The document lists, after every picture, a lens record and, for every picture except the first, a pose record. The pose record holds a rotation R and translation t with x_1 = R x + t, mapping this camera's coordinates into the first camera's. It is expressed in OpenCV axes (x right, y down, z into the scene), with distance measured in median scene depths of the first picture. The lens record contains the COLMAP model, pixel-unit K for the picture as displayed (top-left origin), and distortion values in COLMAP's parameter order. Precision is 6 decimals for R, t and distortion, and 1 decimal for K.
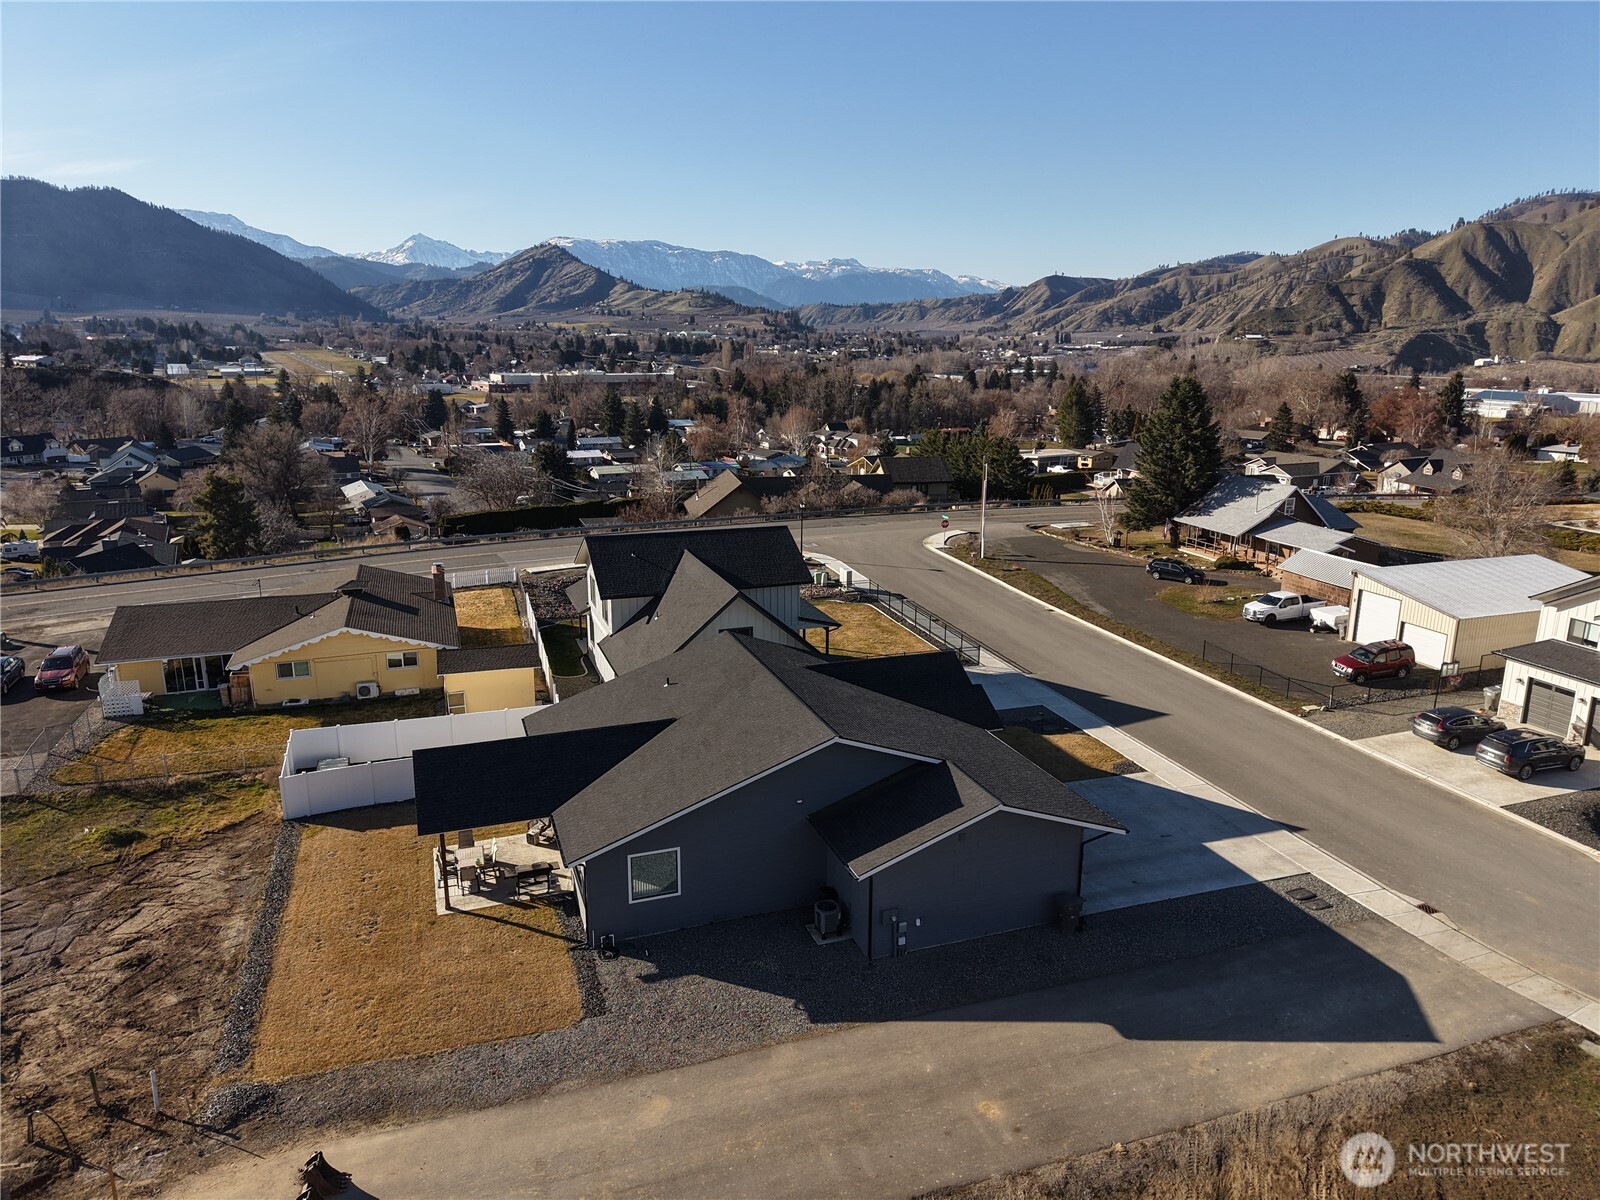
lens RADIAL K [[1096.4, 0, 800.0], [0, 1096.4, 600.0], [0, 0, 1]] dist [0.003487, 0.003234]
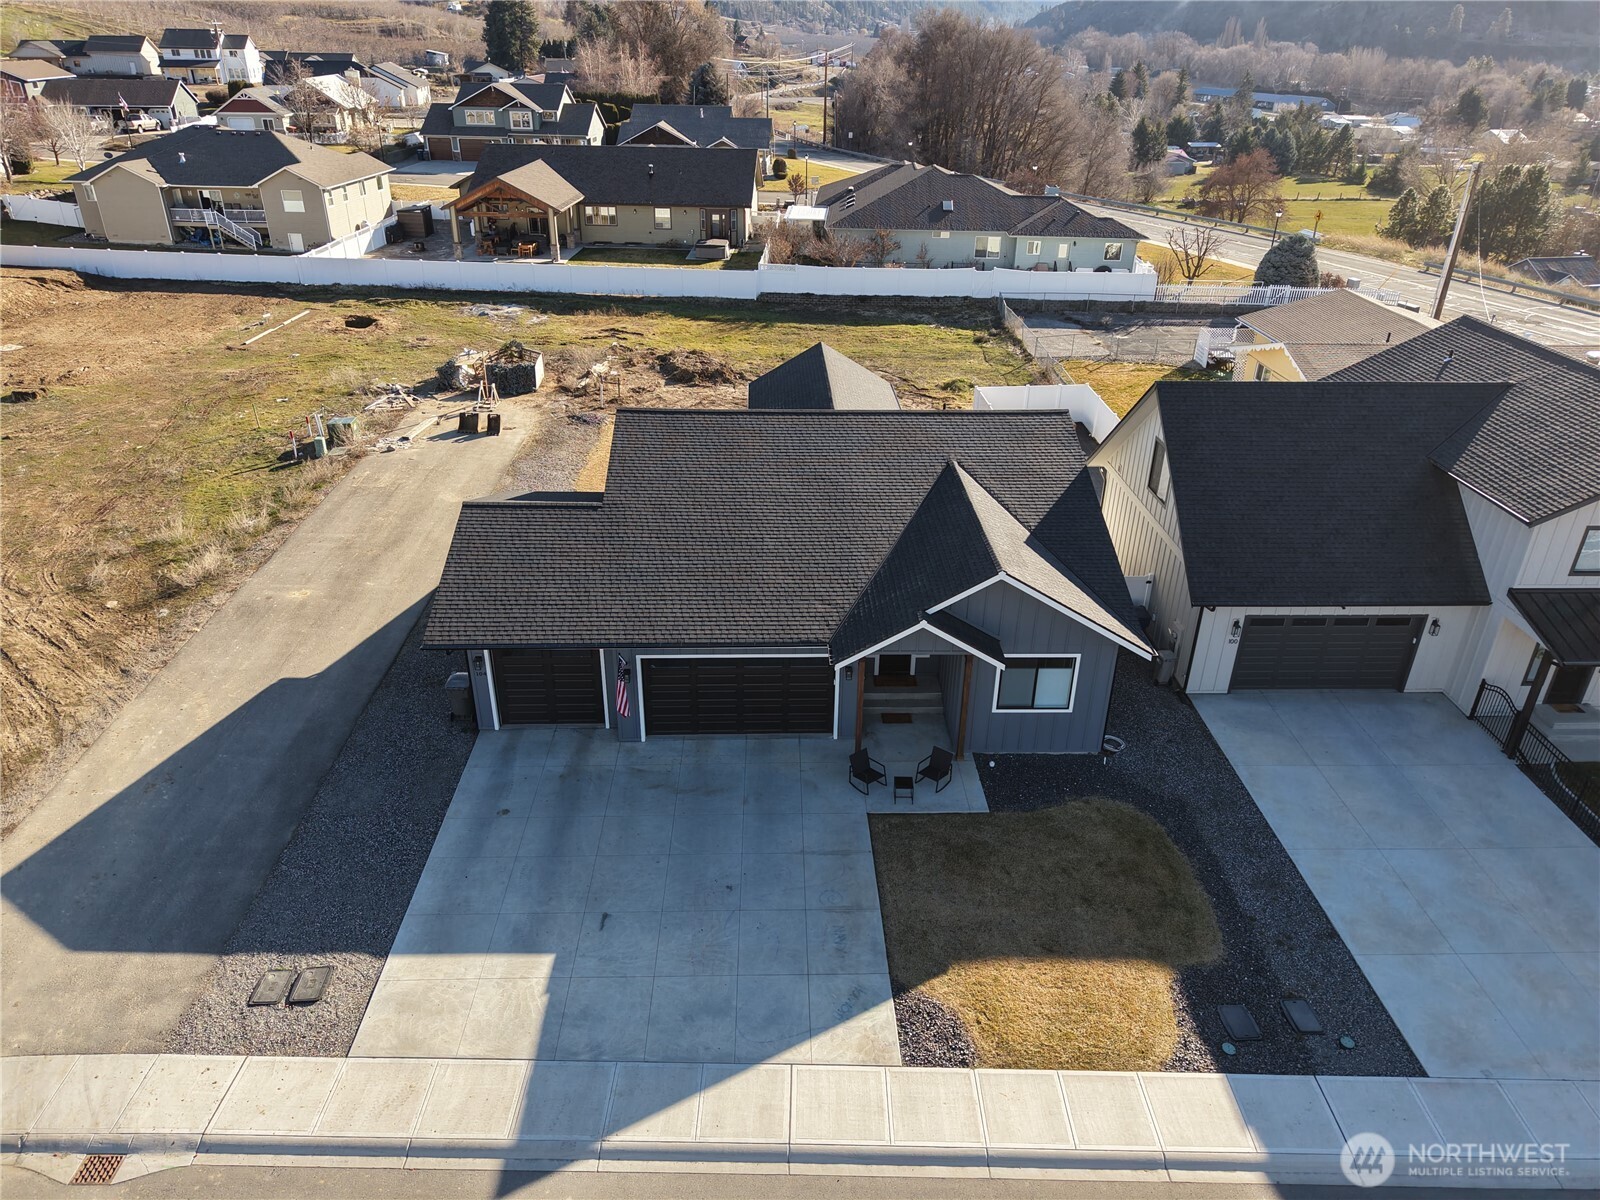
lens RADIAL K [[1075.7, 0, 782.8], [0, 1075.7, 596.5], [0, 0, 1]] dist [0.023133, -0.004074]
pose [[-0.323706, 0.428270, -0.843682, 0.740870], [-0.242891, 0.824195, 0.511572, -0.214635], [0.914449, 0.370522, -0.162774, 1.215755]]
